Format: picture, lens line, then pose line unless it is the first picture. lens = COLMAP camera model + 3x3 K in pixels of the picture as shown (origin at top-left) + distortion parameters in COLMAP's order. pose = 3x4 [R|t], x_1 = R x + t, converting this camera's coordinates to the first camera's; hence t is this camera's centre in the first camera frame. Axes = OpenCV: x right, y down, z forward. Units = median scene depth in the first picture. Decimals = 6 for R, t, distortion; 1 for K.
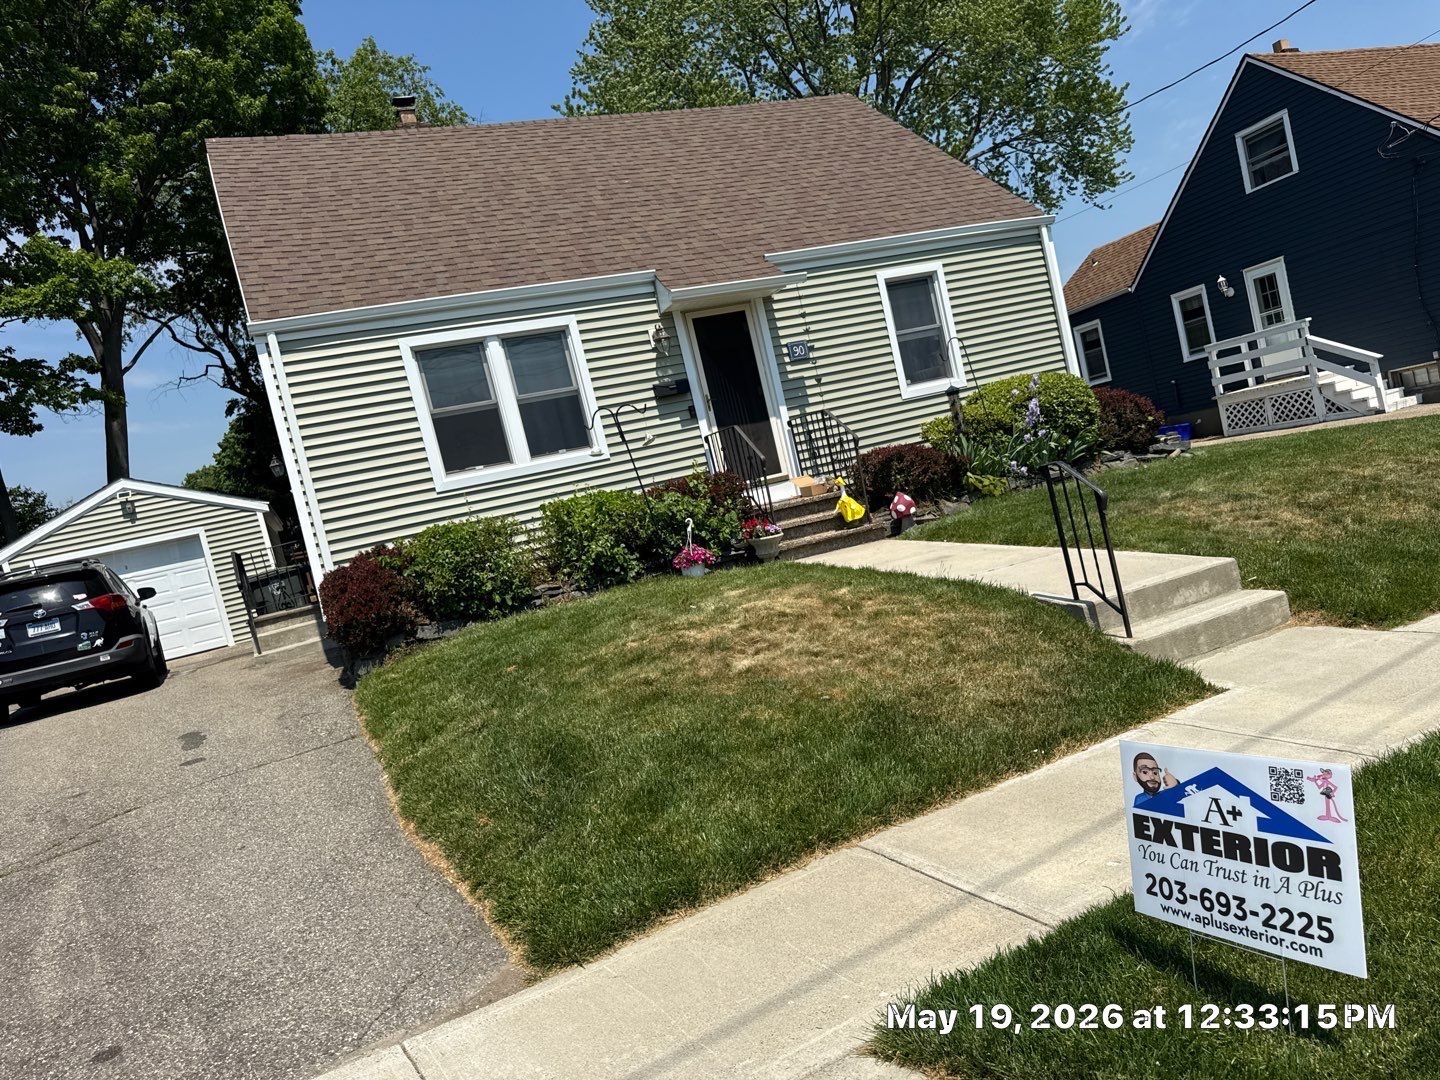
lens RADIAL K [[1017.1, 0, 734.8], [0, 1017.1, 558.4], [0, 0, 1]] dist [0.040369, -0.050983]
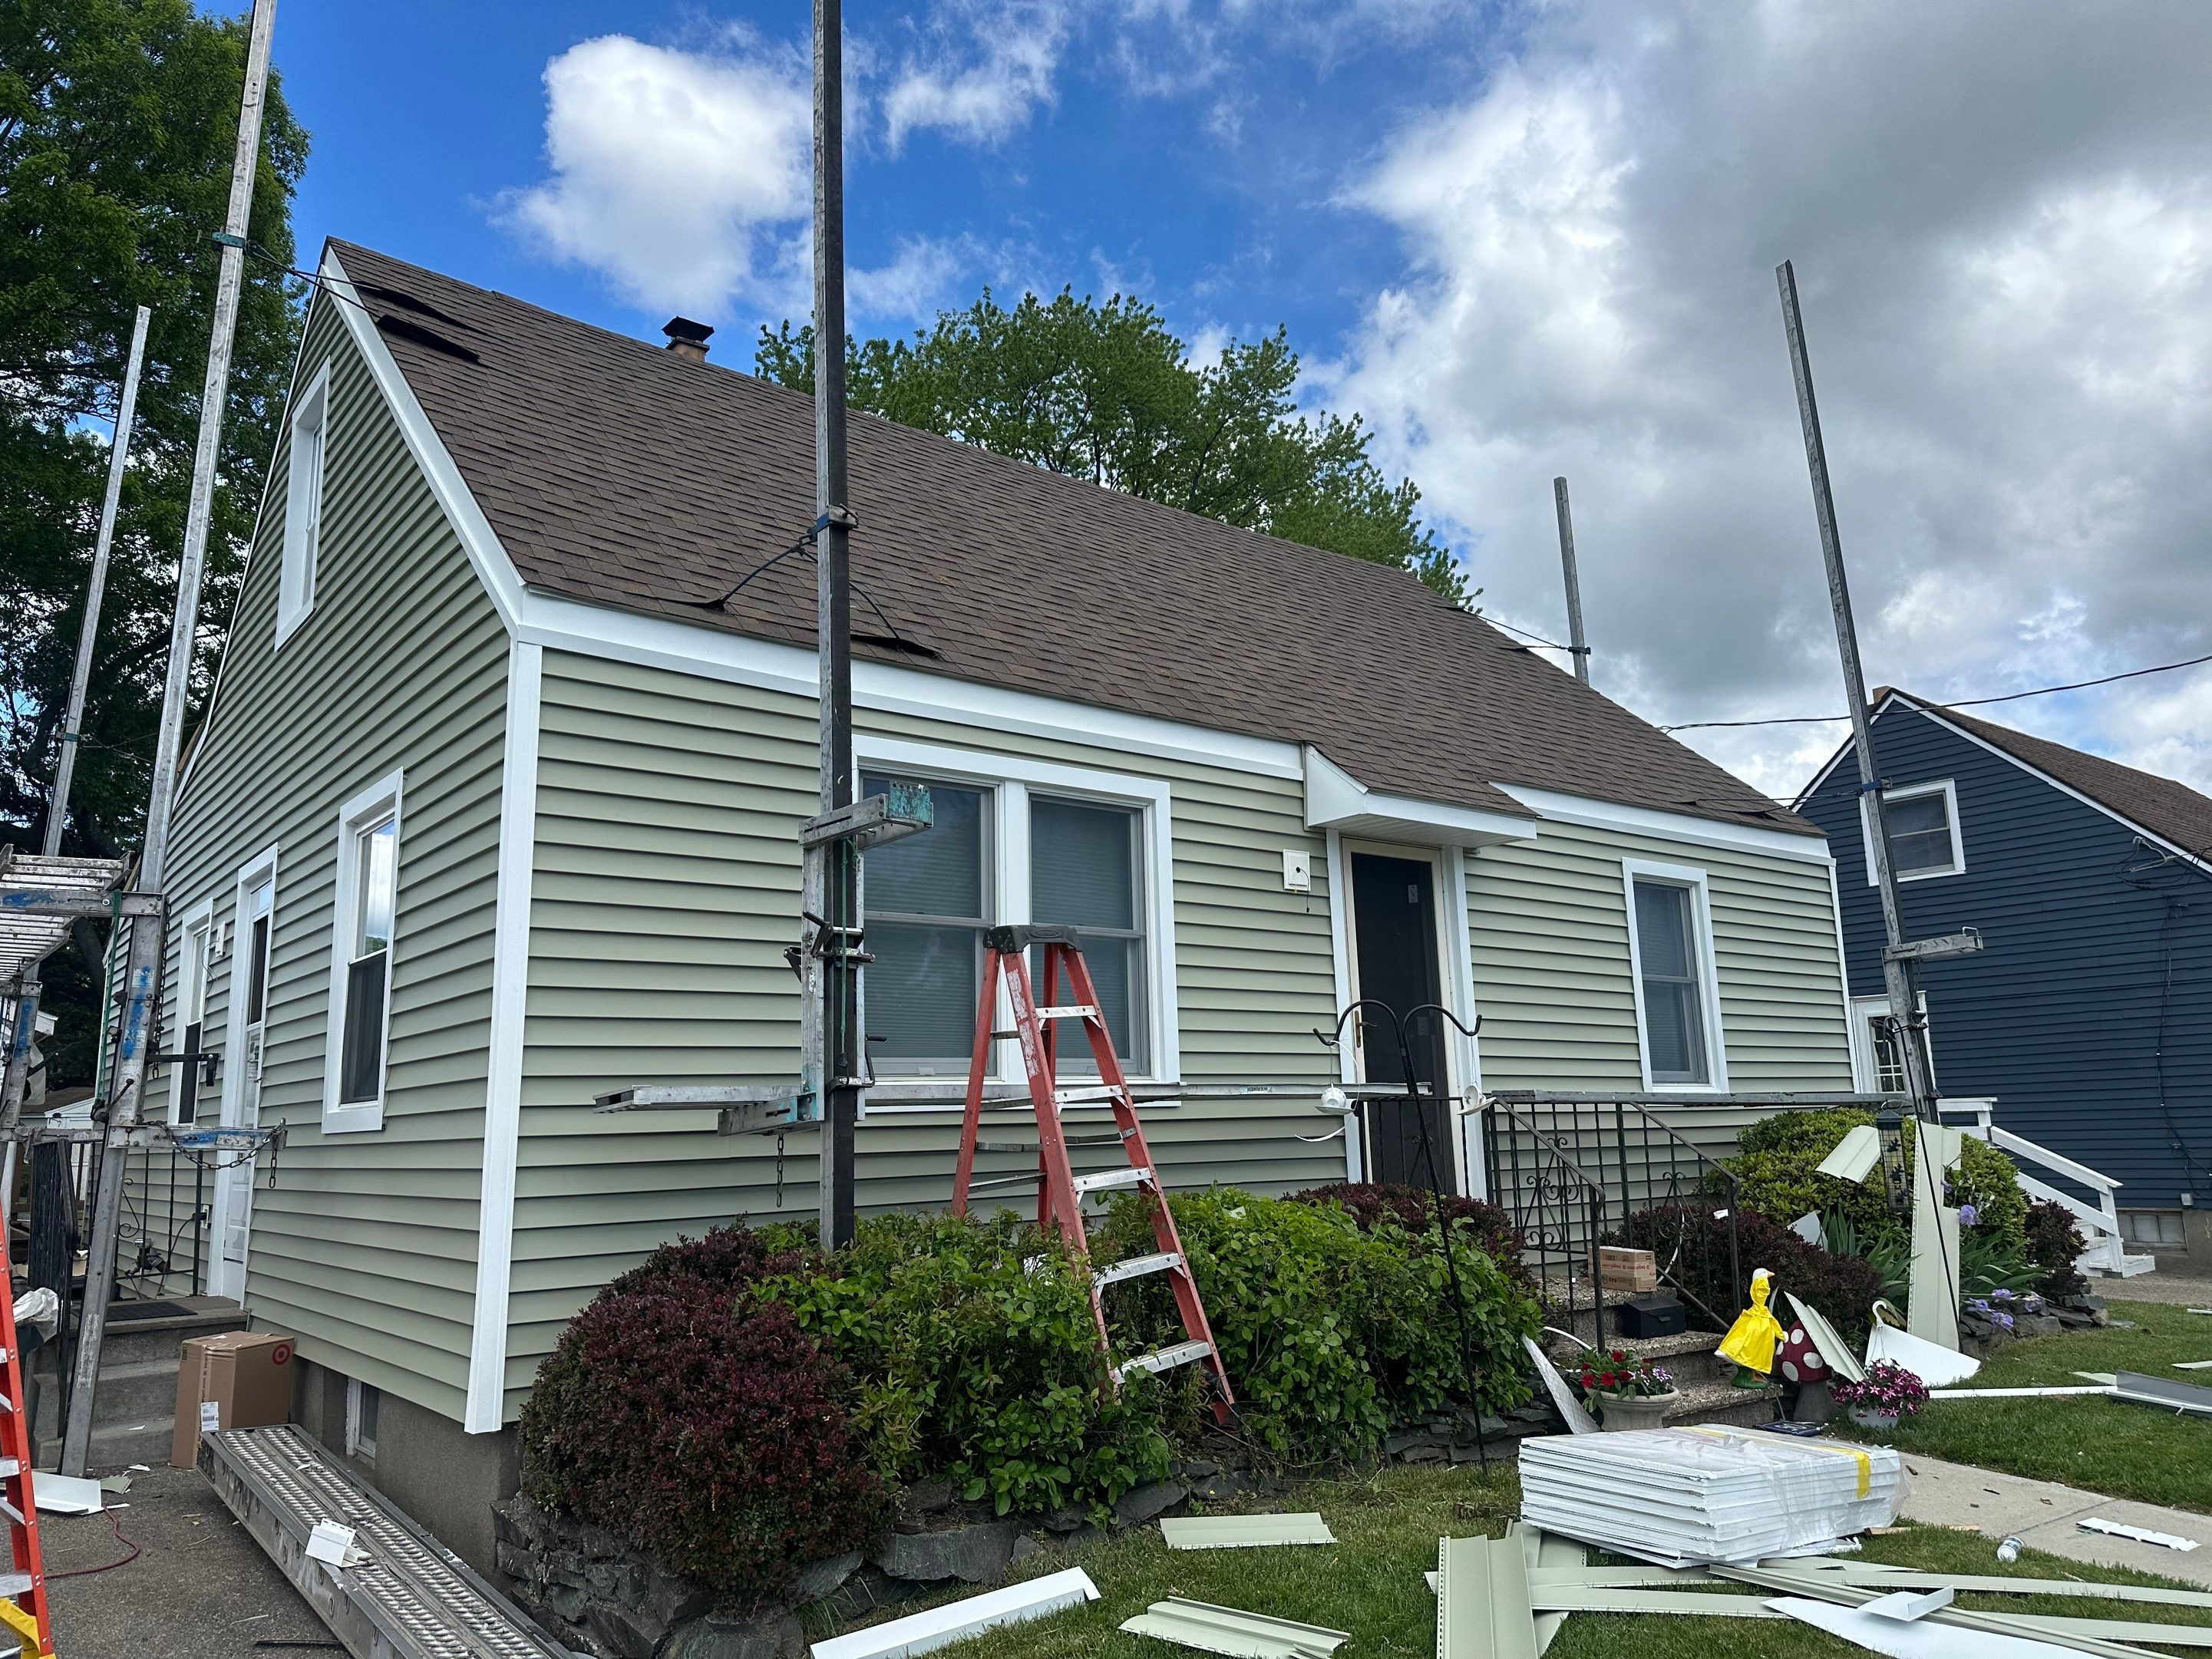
lens RADIAL K [[1562.1, 0, 1124.7], [0, 1562.1, 808.2], [0, 0, 1]] dist [0.040369, -0.050983]
pose [[0.939280, 0.253900, 0.230842, -0.311823], [-0.174106, 0.932306, -0.317005, -0.001887], [-0.295703, 0.257566, 0.919902, 0.337577]]
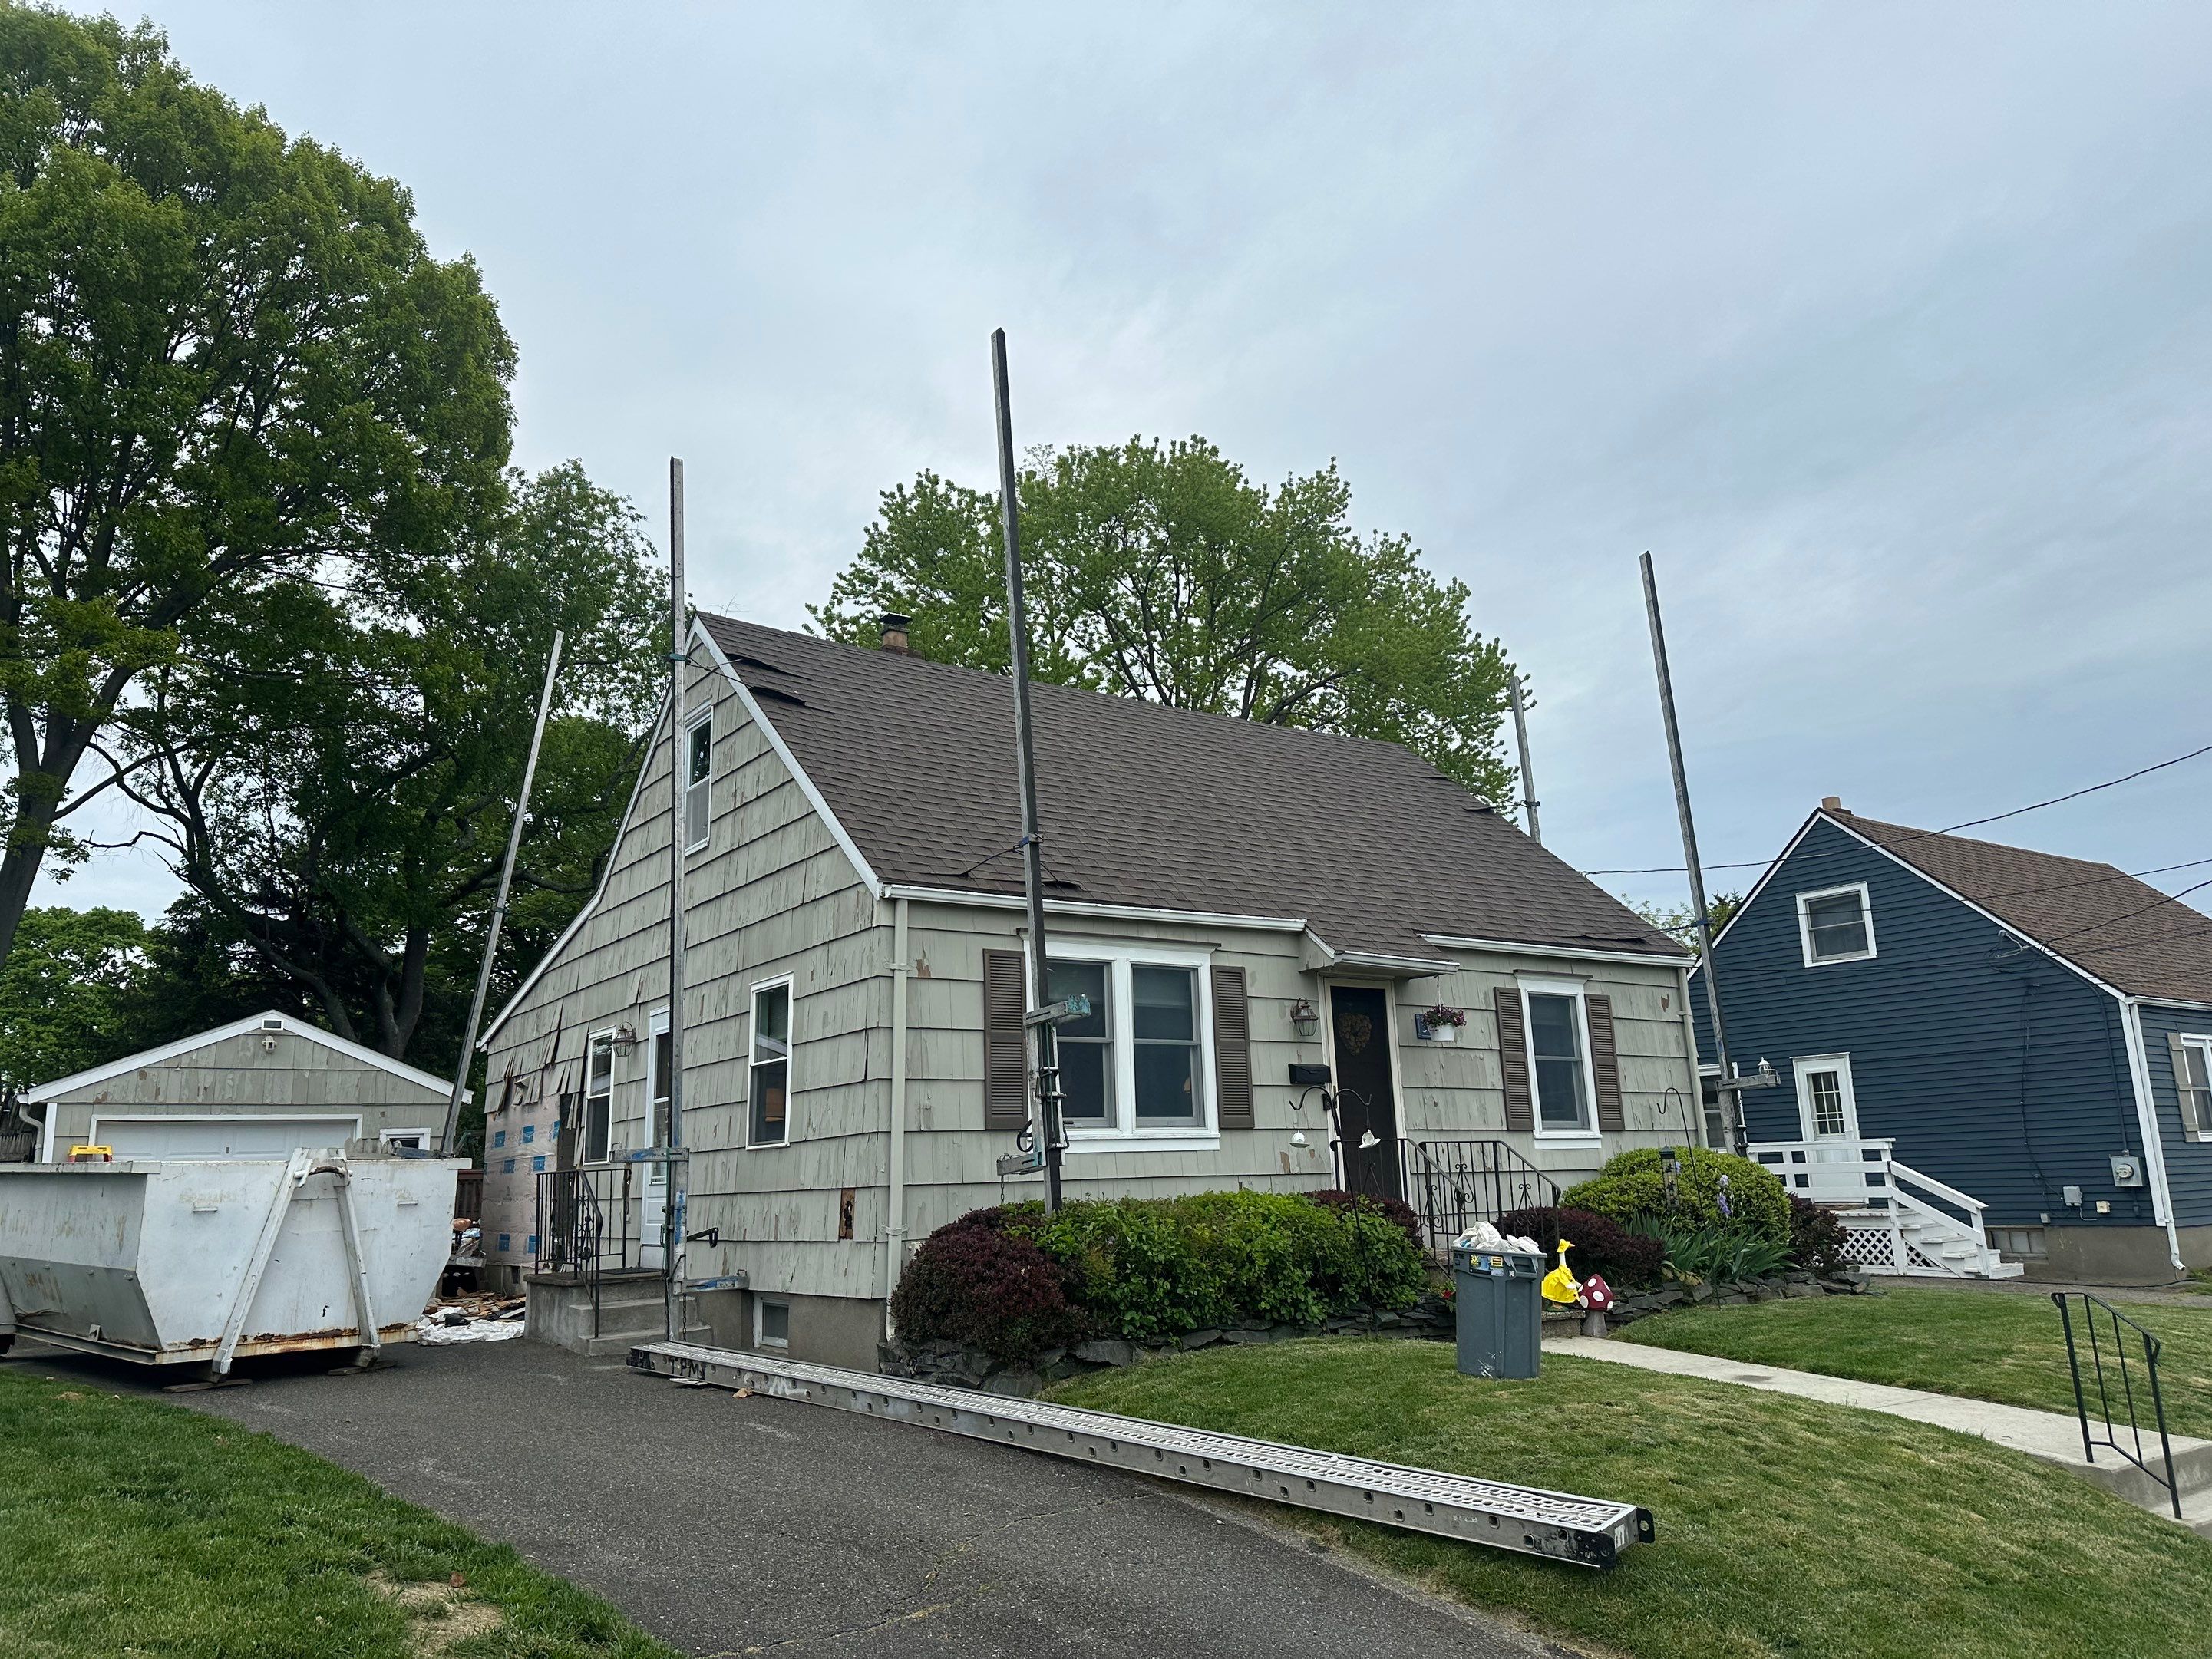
lens RADIAL K [[1562.1, 0, 1099.7], [0, 1562.1, 796.9], [0, 0, 1]] dist [0.040369, -0.050983]
pose [[0.958678, 0.240336, 0.152237, -0.419487], [-0.177888, 0.923998, -0.338503, 0.065495], [-0.222021, 0.297434, 0.928569, -0.116093]]
